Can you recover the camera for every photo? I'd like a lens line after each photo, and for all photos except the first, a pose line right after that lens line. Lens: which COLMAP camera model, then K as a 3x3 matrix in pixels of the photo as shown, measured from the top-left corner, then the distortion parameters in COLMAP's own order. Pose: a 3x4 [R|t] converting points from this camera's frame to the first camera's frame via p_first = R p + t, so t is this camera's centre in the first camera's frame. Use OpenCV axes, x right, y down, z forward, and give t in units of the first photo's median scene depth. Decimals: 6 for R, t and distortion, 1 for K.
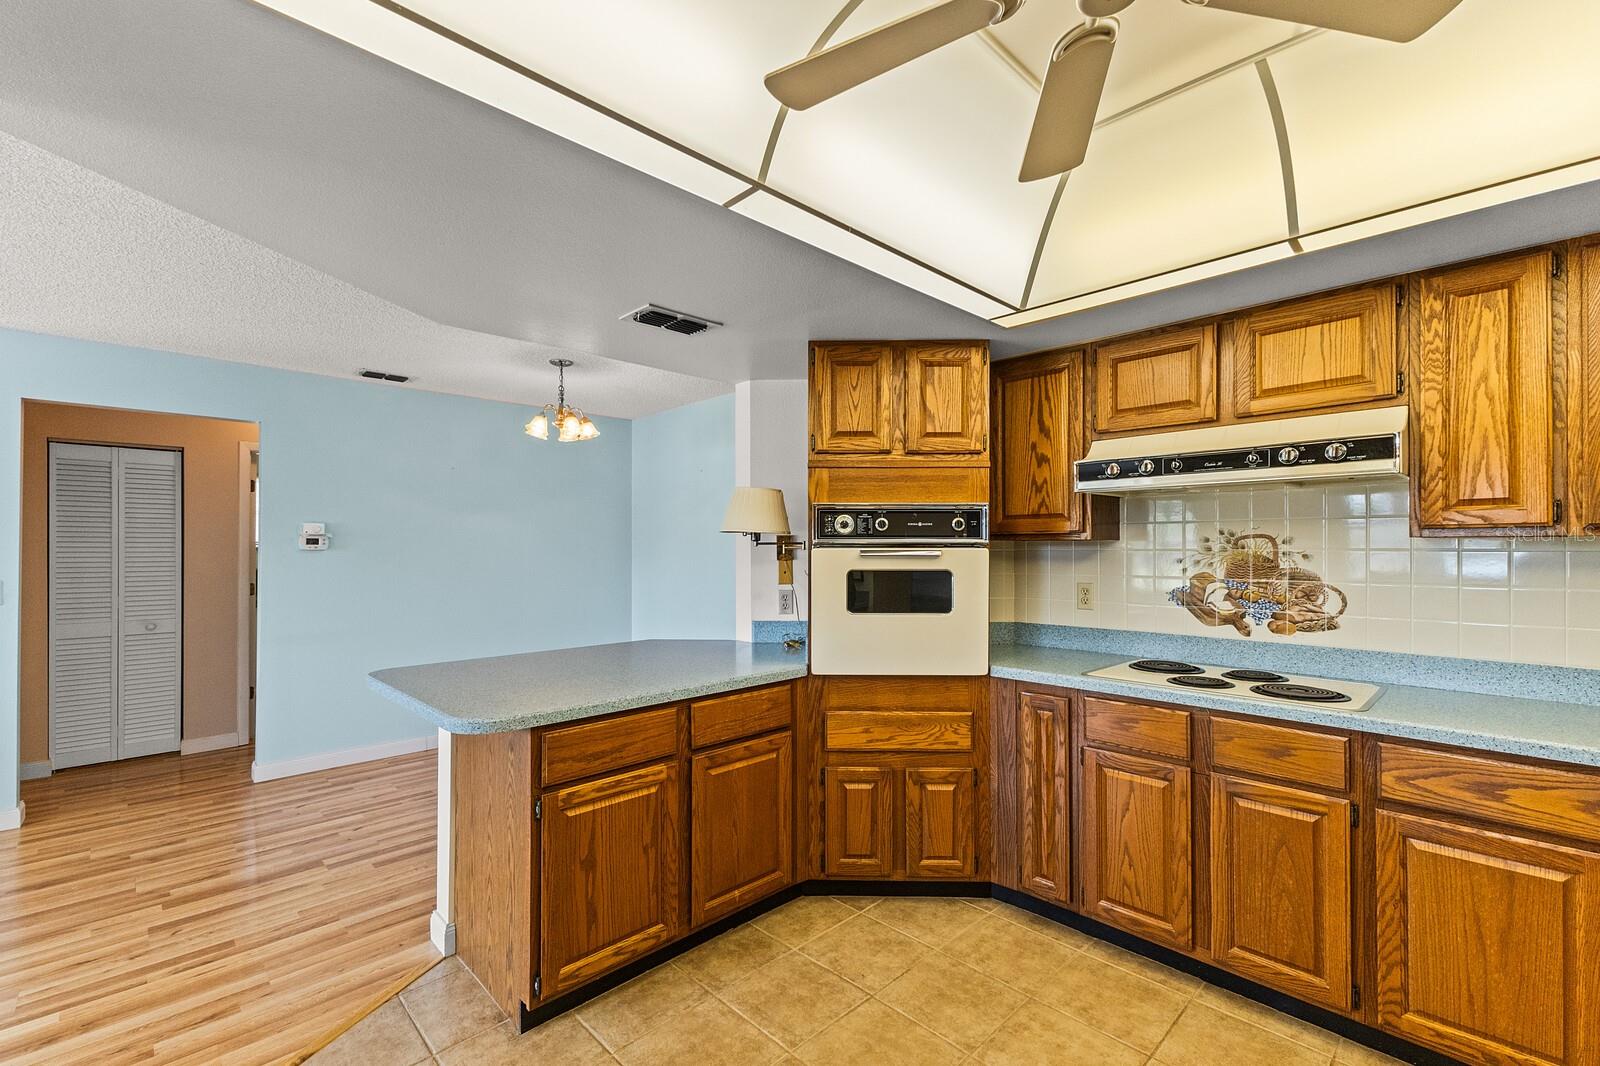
lens RADIAL K [[707.2, 0, 825.2], [0, 707.2, 538.9], [0, 0, 1]] dist [-0.002164, 0.000449]
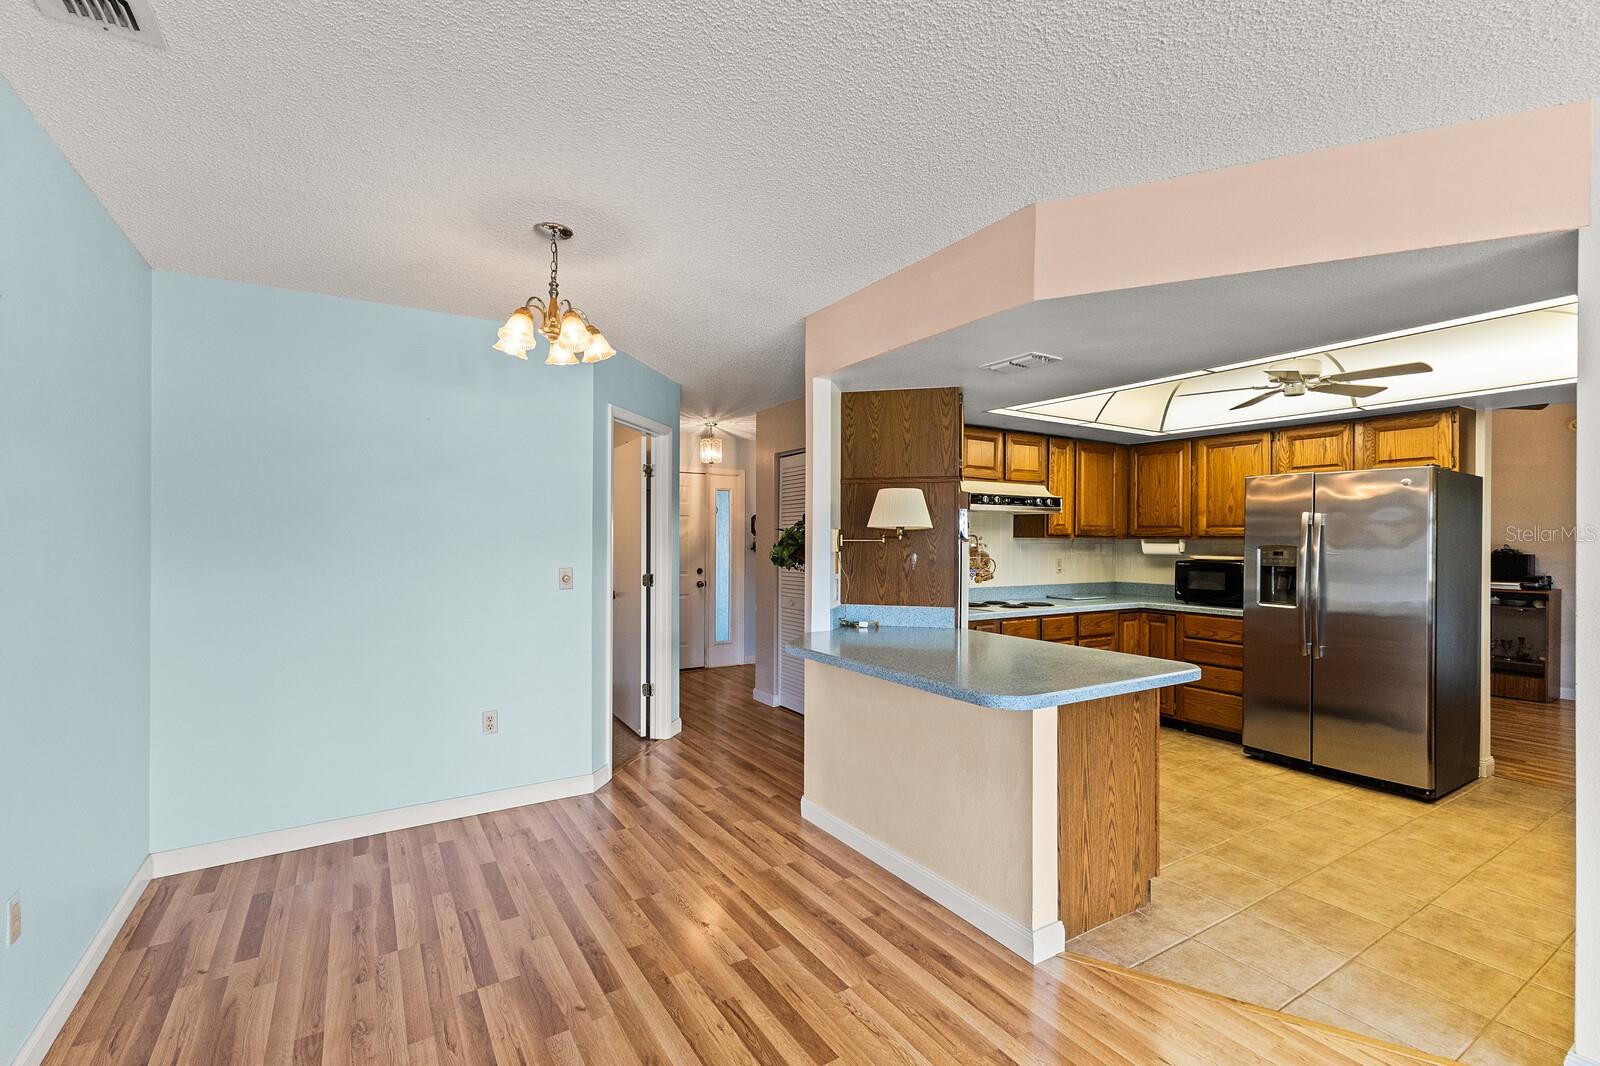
lens RADIAL K [[700.2, 0, 798.1], [0, 700.2, 522.8], [0, 0, 1]] dist [0.024488, 0.000100]
pose [[0.224706, 0.030299, 0.973955, -1.512458], [-0.011357, 0.999530, -0.028474, 0.022661], [-0.974360, -0.004662, 0.224945, 1.073629]]
